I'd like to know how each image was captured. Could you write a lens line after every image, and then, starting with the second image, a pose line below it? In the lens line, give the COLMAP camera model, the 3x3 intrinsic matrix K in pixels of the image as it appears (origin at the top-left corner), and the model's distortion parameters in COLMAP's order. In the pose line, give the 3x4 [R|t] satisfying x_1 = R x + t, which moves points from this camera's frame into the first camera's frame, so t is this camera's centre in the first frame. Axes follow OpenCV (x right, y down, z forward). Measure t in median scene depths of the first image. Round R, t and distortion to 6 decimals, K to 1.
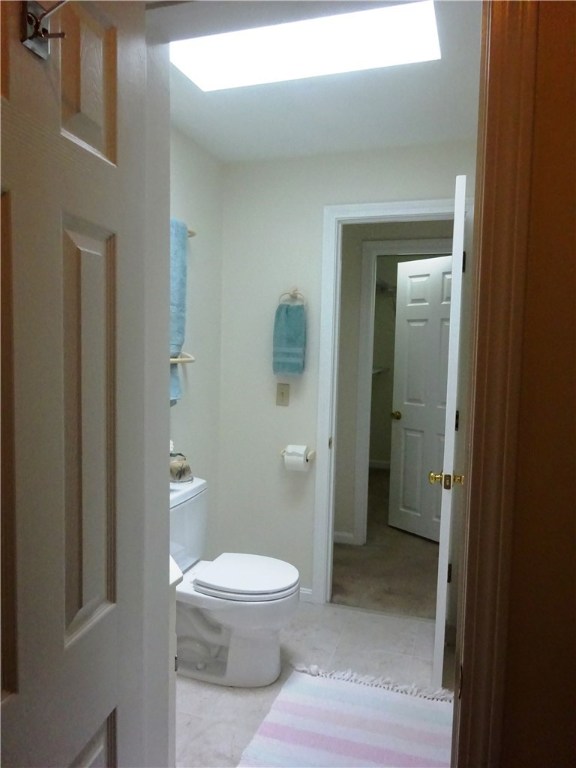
lens RADIAL K [[560.9, 0, 287.9], [0, 560.9, 382.5], [0, 0, 1]] dist [0.012721, -0.012546]
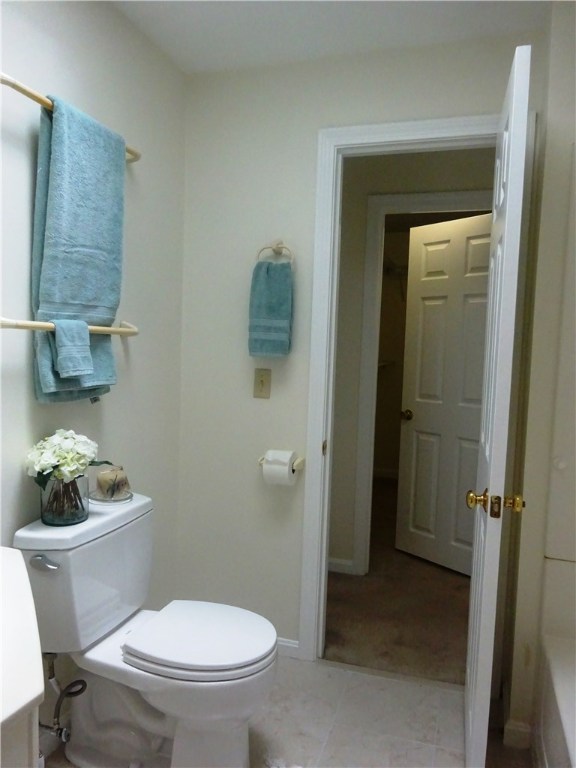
lens RADIAL K [[560.9, 0, 288.3], [0, 560.9, 386.0], [0, 0, 1]] dist [0.012721, -0.012546]
pose [[0.999945, 0.009292, 0.004857, 0.023219], [-0.009283, 0.999955, -0.001935, 0.027354], [-0.004875, 0.001890, 0.999986, 0.253404]]
